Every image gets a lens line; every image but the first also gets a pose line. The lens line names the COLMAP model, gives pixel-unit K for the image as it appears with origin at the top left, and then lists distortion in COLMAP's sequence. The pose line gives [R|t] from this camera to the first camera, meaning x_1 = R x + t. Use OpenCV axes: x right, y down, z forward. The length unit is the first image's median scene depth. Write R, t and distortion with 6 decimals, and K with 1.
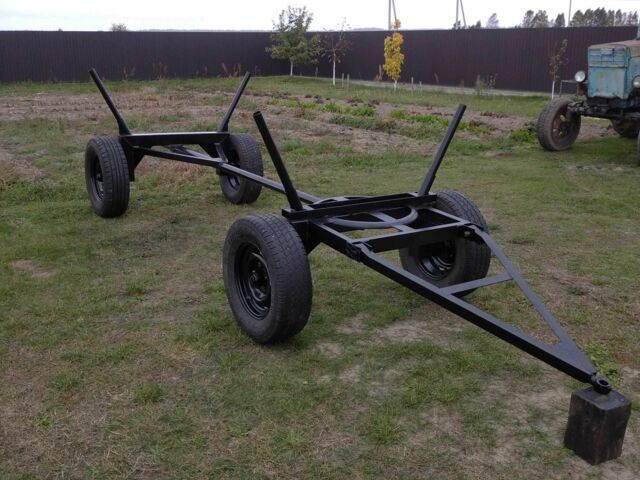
lens RADIAL K [[709.8, 0, 320.0], [0, 709.8, 240.0], [0, 0, 1]] dist [0.063529, -0.018765]
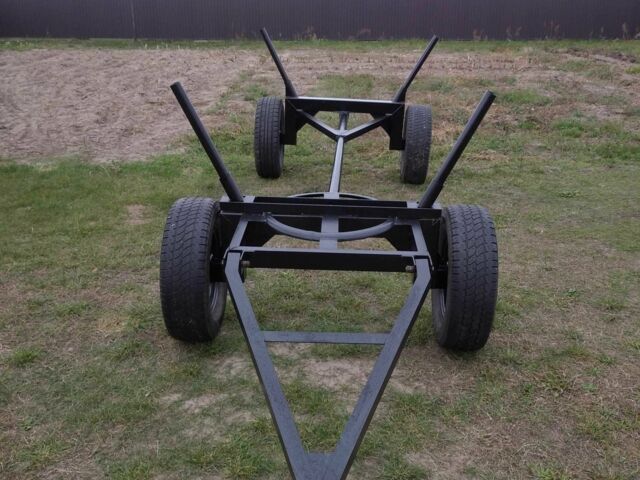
lens RADIAL K [[709.8, 0, 320.0], [0, 709.8, 240.0], [0, 0, 1]] dist [0.063529, -0.018765]
pose [[0.826148, 0.190555, -0.530253, 0.347991], [-0.161756, 0.981673, 0.100761, -0.065824], [0.539735, 0.002528, 0.841831, 0.220541]]
